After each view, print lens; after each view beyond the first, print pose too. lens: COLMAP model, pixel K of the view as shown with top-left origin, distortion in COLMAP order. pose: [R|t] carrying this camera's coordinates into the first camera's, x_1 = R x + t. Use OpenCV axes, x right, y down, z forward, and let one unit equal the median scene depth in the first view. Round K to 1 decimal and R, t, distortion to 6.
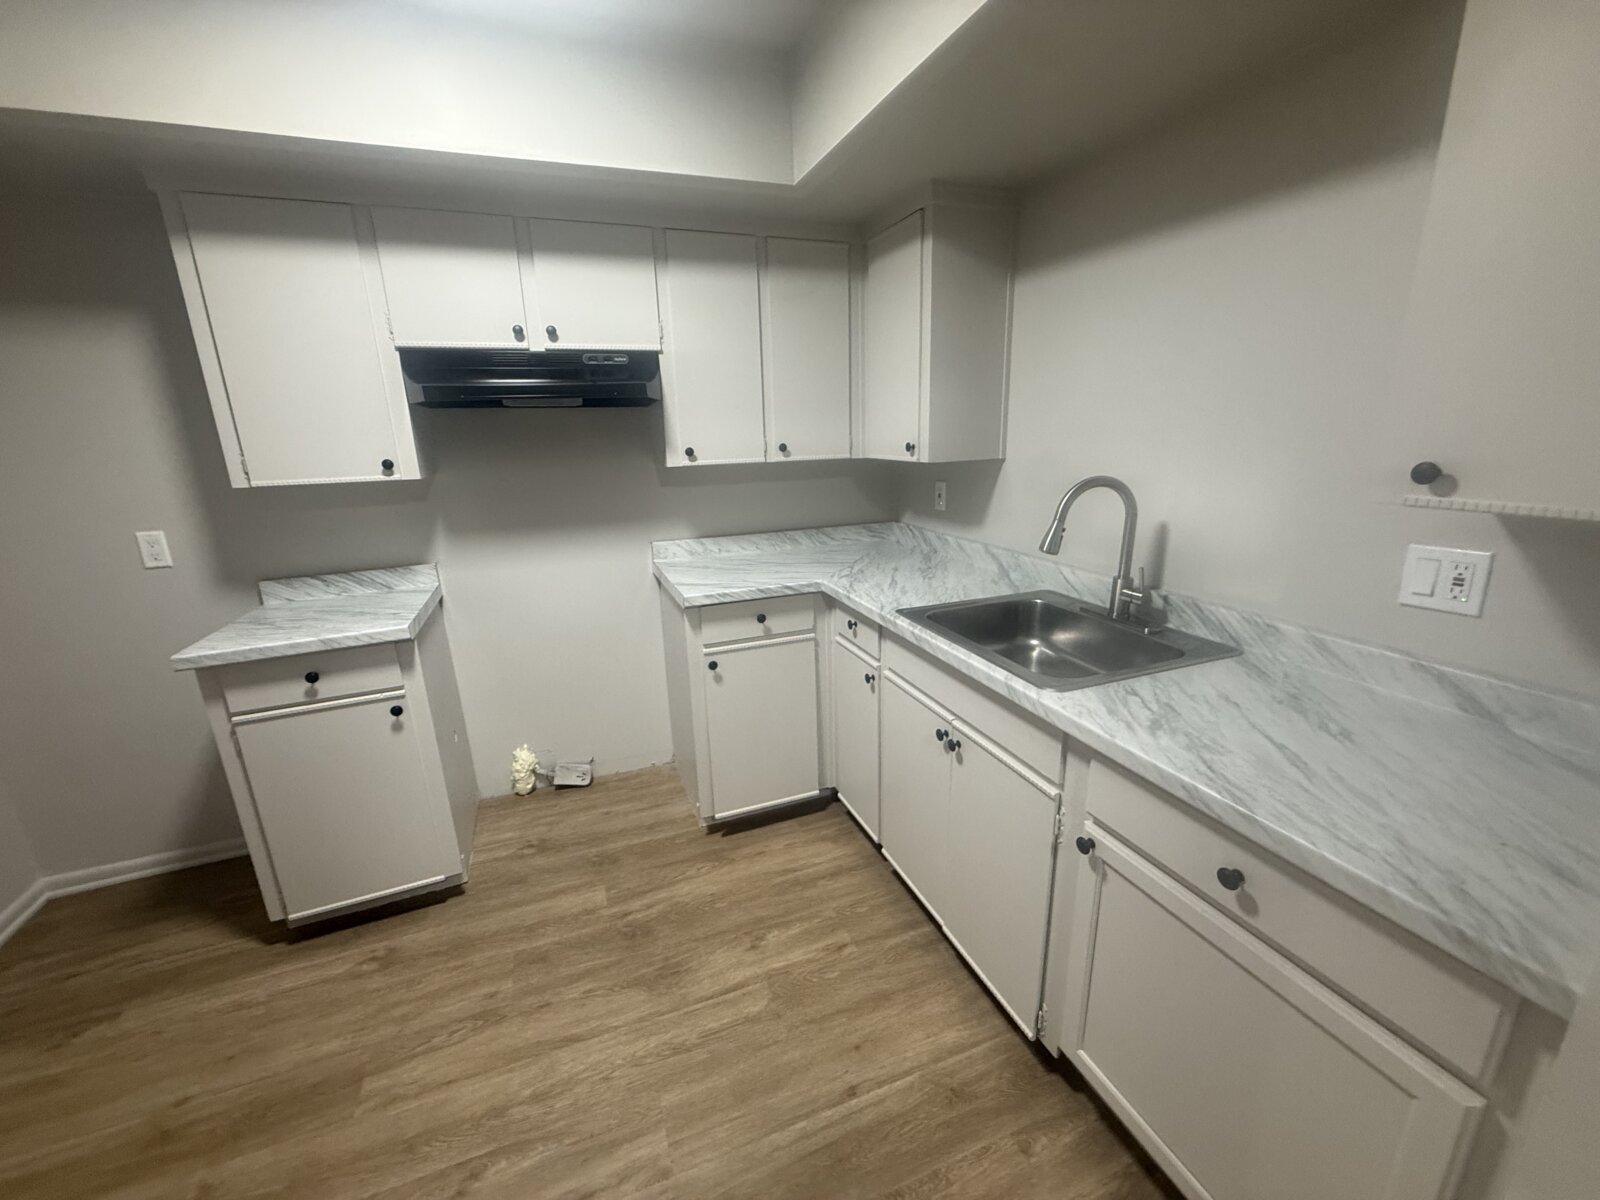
lens RADIAL K [[633.5, 0, 795.9], [0, 633.5, 594.9], [0, 0, 1]] dist [0.000351, 0.000389]
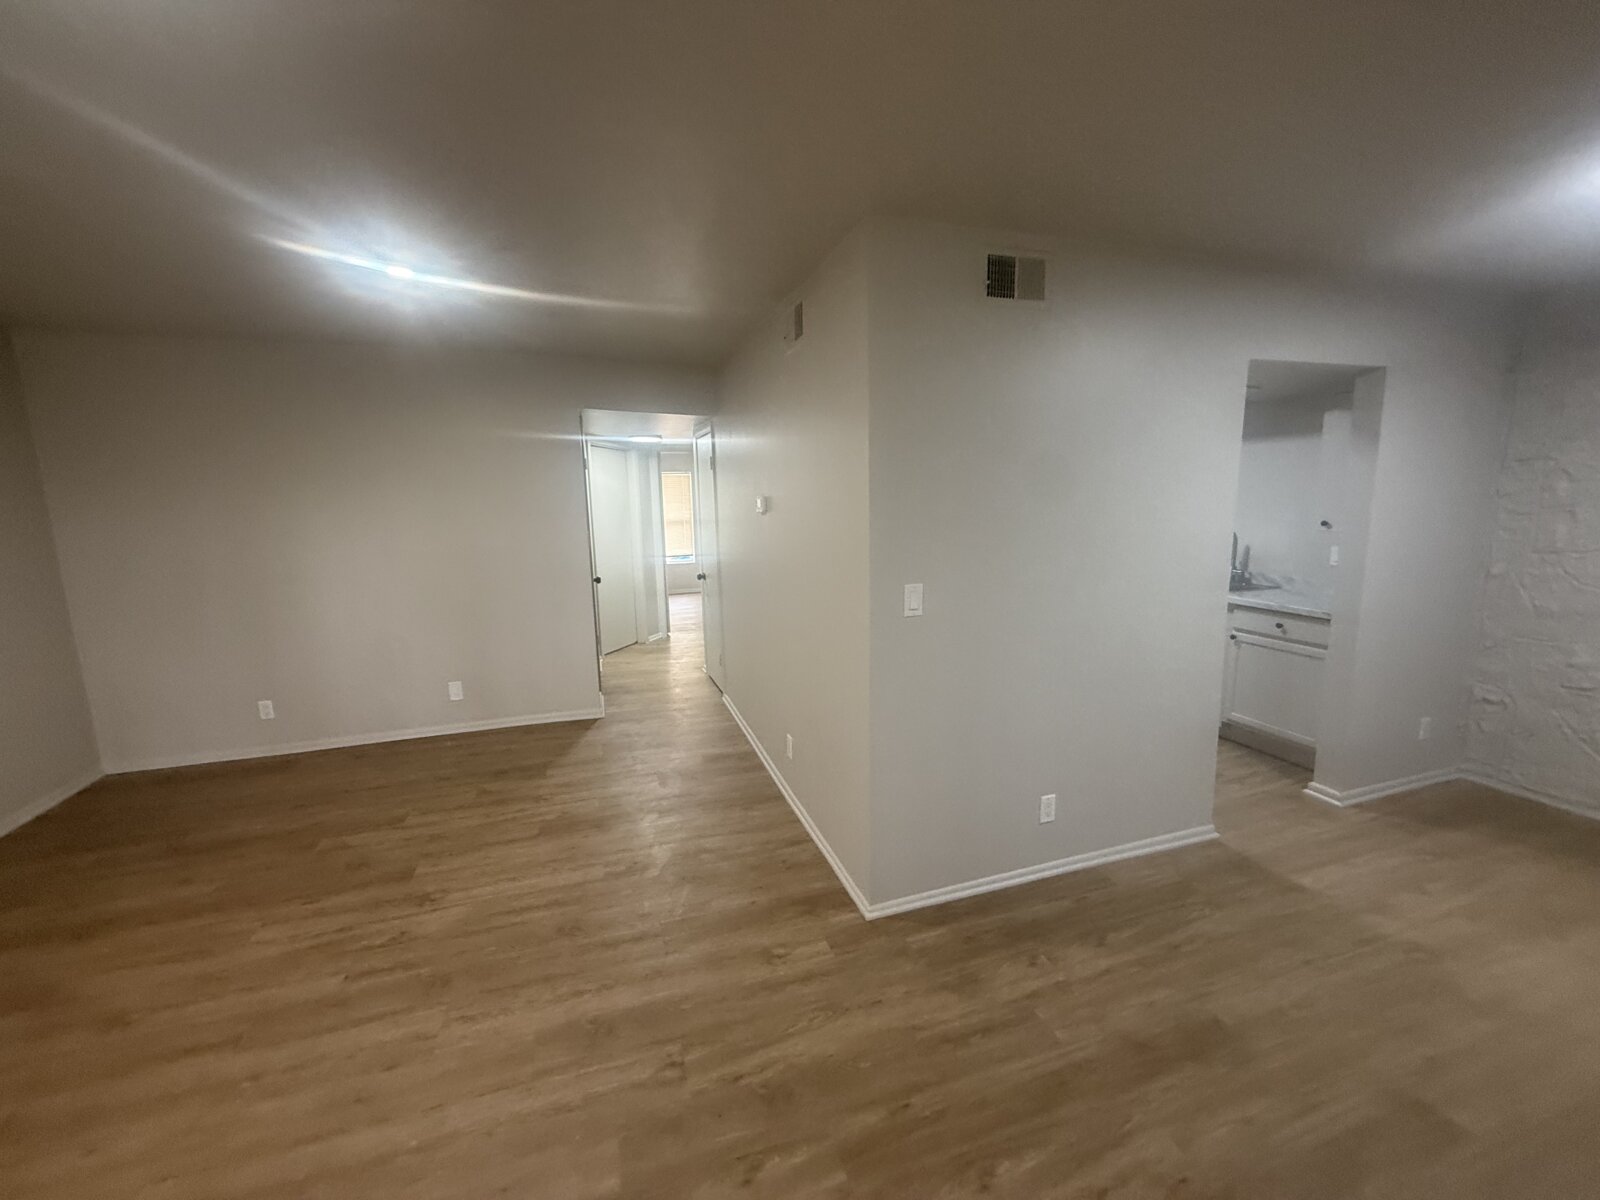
lens RADIAL K [[633.5, 0, 795.9], [0, 633.5, 594.9], [0, 0, 1]] dist [0.000351, 0.000389]
pose [[0.998615, 0.021495, -0.048019, -1.268863], [-0.026370, 0.994301, -0.103298, 0.450654], [0.045525, 0.104421, 0.993491, -1.830039]]
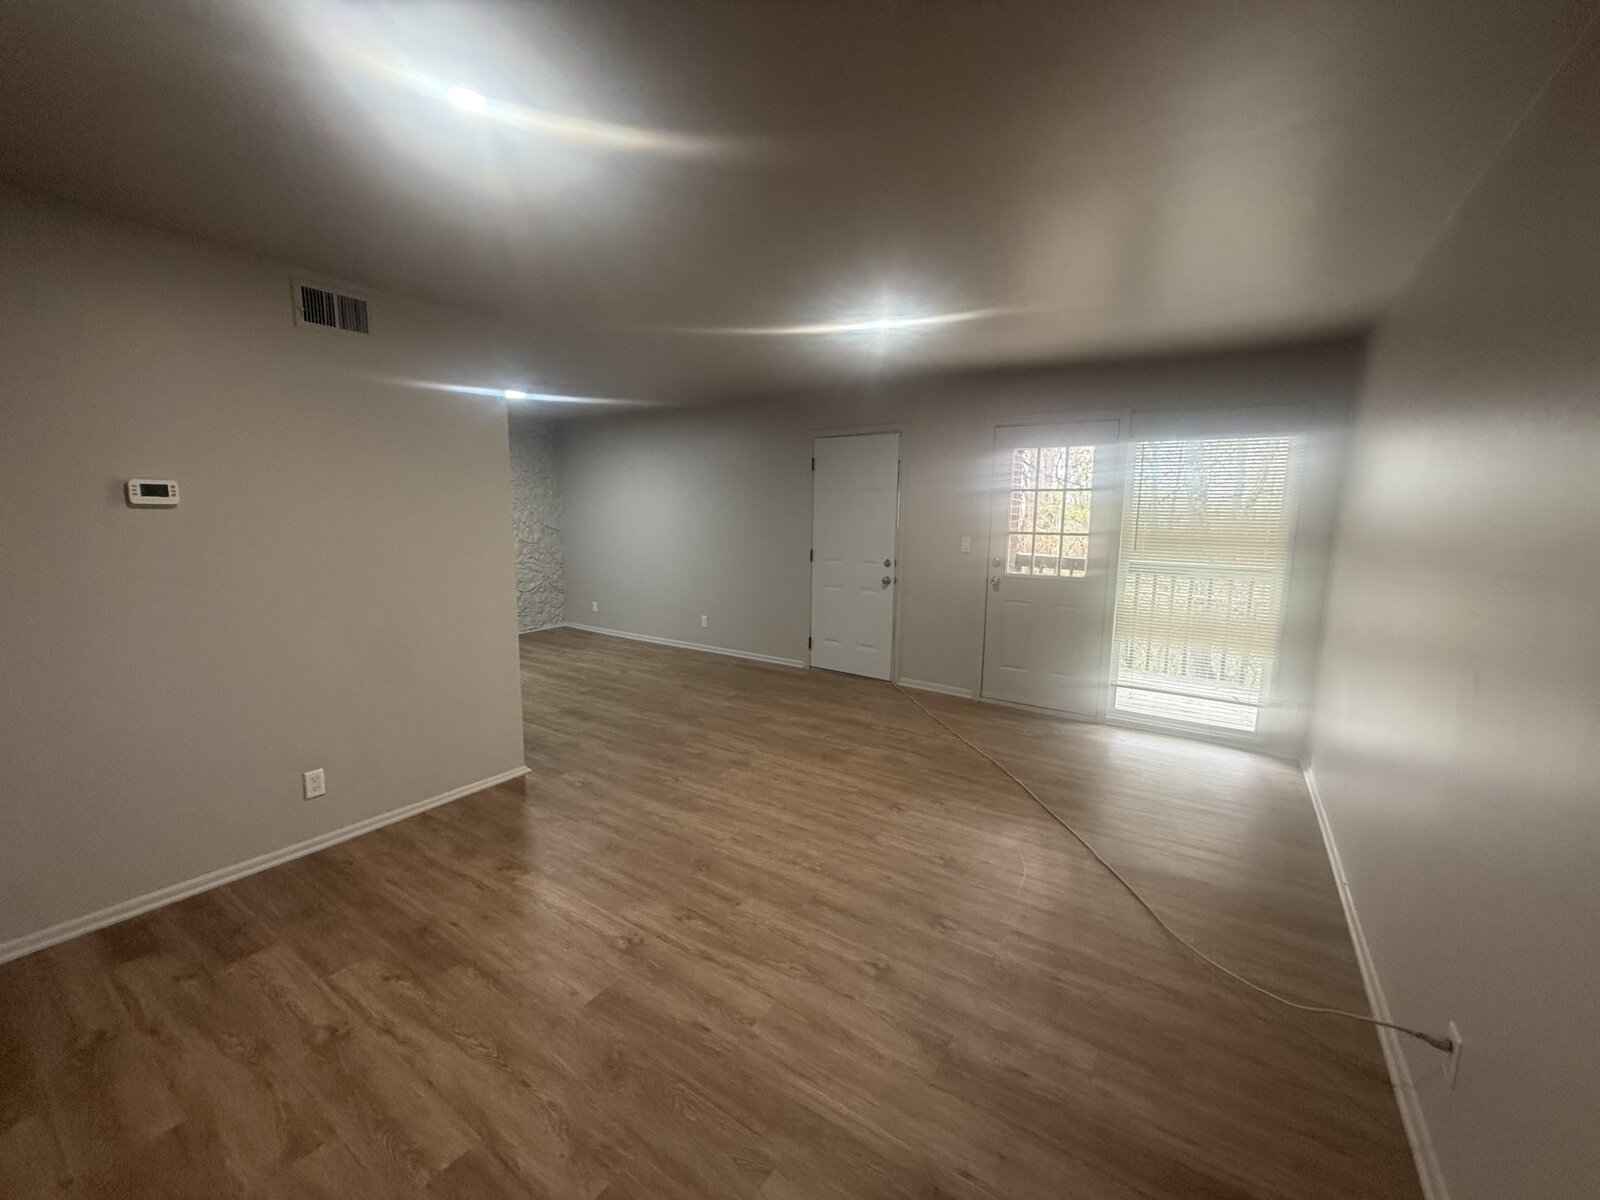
lens RADIAL K [[633.5, 0, 795.9], [0, 633.5, 594.9], [0, 0, 1]] dist [0.000351, 0.000389]
pose [[-0.572316, -0.083927, 0.815727, -3.583435], [0.218784, 0.943064, 0.250527, 0.082796], [-0.790309, 0.321849, -0.521368, 0.037081]]
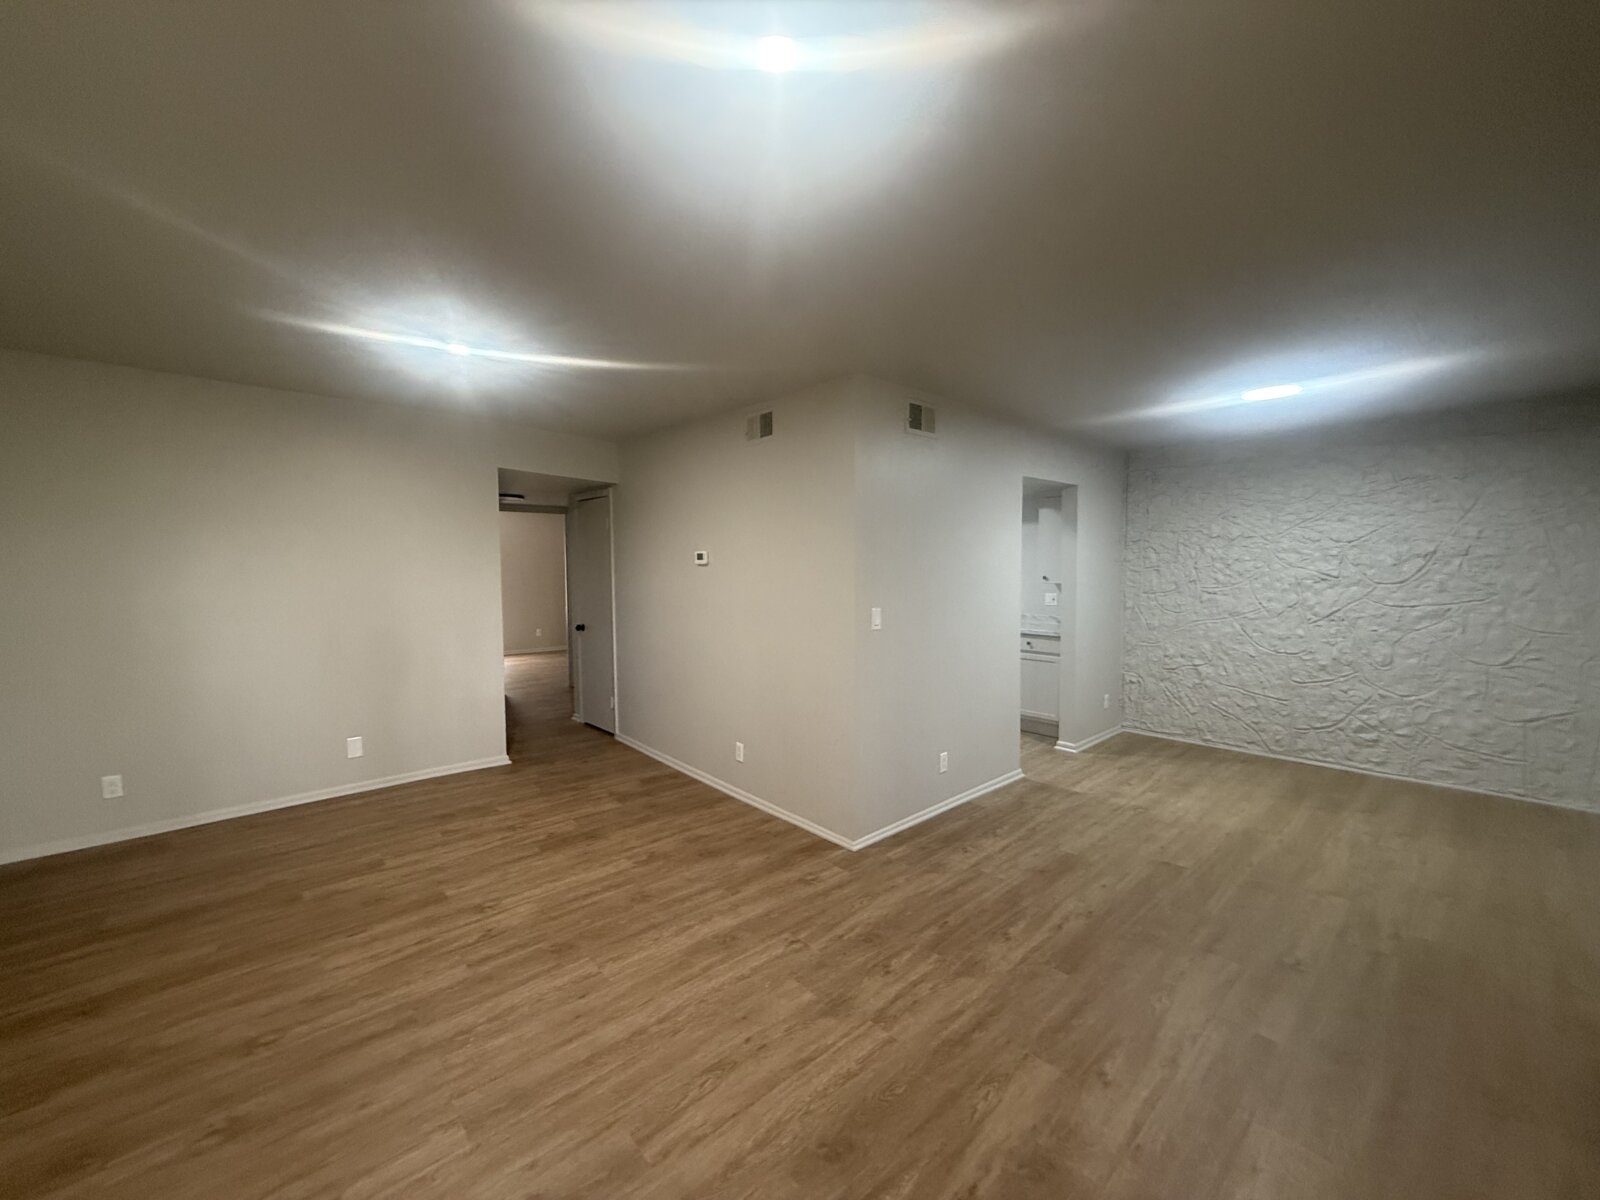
lens RADIAL K [[633.5, 0, 795.9], [0, 633.5, 594.9], [0, 0, 1]] dist [0.000351, 0.000389]
pose [[0.933034, 0.013809, 0.359524, -2.121618], [0.063626, 0.977181, -0.202653, 0.650640], [-0.354118, 0.211957, 0.910865, -2.270348]]
